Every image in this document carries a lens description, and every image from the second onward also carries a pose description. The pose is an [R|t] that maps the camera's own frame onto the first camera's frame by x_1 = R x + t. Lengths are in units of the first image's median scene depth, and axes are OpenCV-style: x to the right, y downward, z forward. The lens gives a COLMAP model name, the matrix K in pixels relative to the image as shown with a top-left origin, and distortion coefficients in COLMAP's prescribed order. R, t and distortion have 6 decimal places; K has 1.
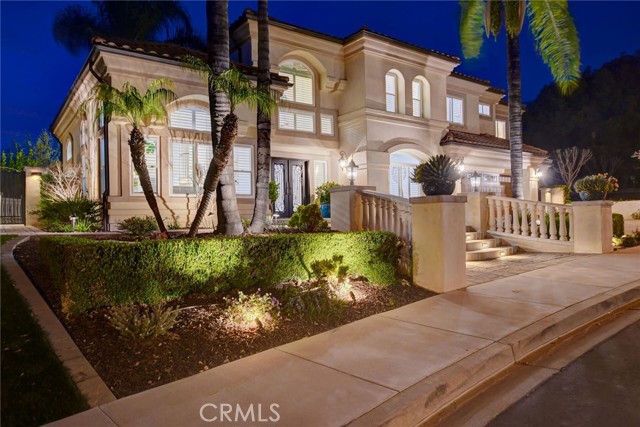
lens RADIAL K [[462.4, 0, 318.9], [0, 462.4, 213.7], [0, 0, 1]] dist [0.001724, 0.007632]
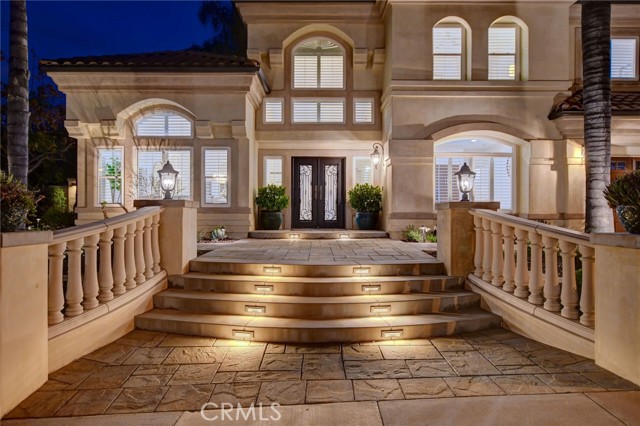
lens RADIAL K [[411.3, 0, 320.1], [0, 411.3, 214.1], [0, 0, 1]] dist [-0.001722, 0.003169]
pose [[0.799190, 0.019959, -0.600747, 0.390912], [-0.005778, 0.999657, 0.025526, -0.034126], [0.601051, -0.016929, 0.799031, 0.399552]]
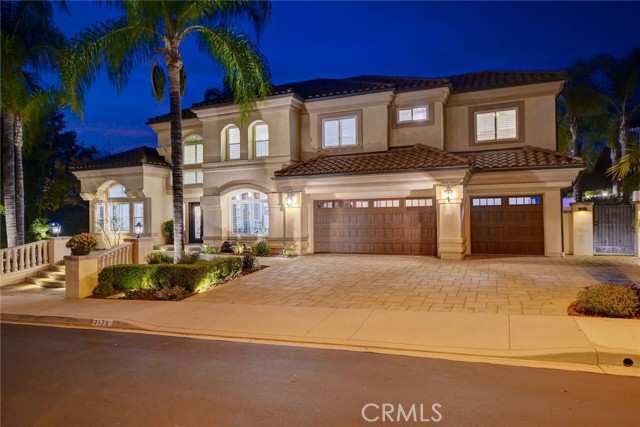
lens RADIAL K [[411.3, 0, 303.6], [0, 411.3, 211.4], [0, 0, 1]] dist [-0.001722, 0.003169]
pose [[0.465644, -0.006812, -0.884946, 1.227339], [0.018491, 0.999827, 0.002033, -0.087075], [0.884779, -0.017310, 0.465689, 0.685495]]
